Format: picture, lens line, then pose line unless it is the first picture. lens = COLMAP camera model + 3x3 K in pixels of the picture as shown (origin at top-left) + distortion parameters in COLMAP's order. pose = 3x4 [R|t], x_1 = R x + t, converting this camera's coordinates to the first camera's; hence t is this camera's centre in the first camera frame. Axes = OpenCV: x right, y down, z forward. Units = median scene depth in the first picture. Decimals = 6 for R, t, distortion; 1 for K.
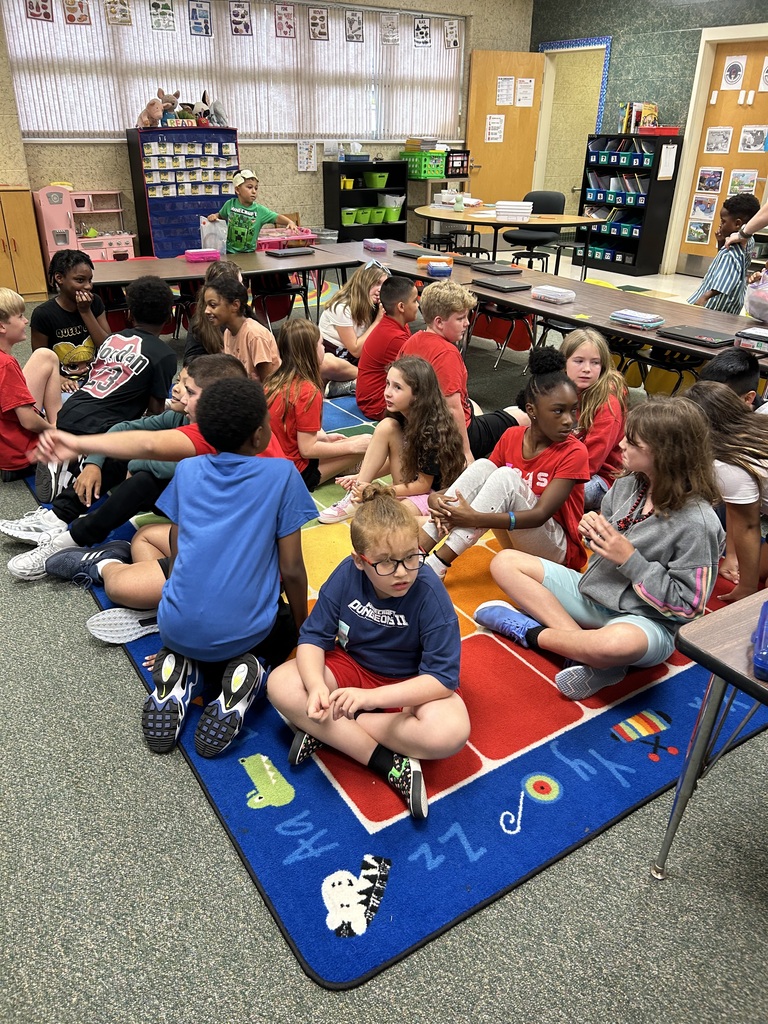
lens RADIAL K [[771.8, 0, 382.0], [0, 771.8, 512.1], [0, 0, 1]] dist [-0.011189, -0.006249]
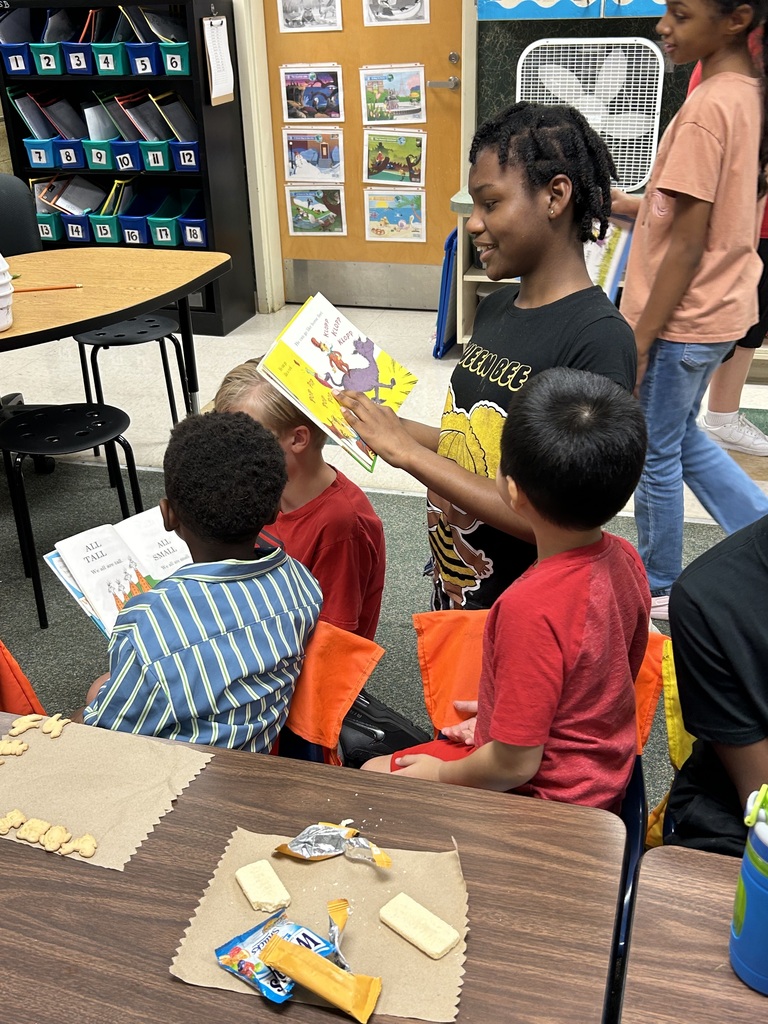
lens RADIAL K [[1040.1, 0, 382.2], [0, 1040.1, 515.9], [0, 0, 1]] dist [0.014971, 0.000000]
pose [[0.760268, -0.319623, 0.565538, 0.043158], [0.319008, 0.942075, 0.103577, -0.249648], [-0.565885, 0.101665, 0.818192, 0.506061]]
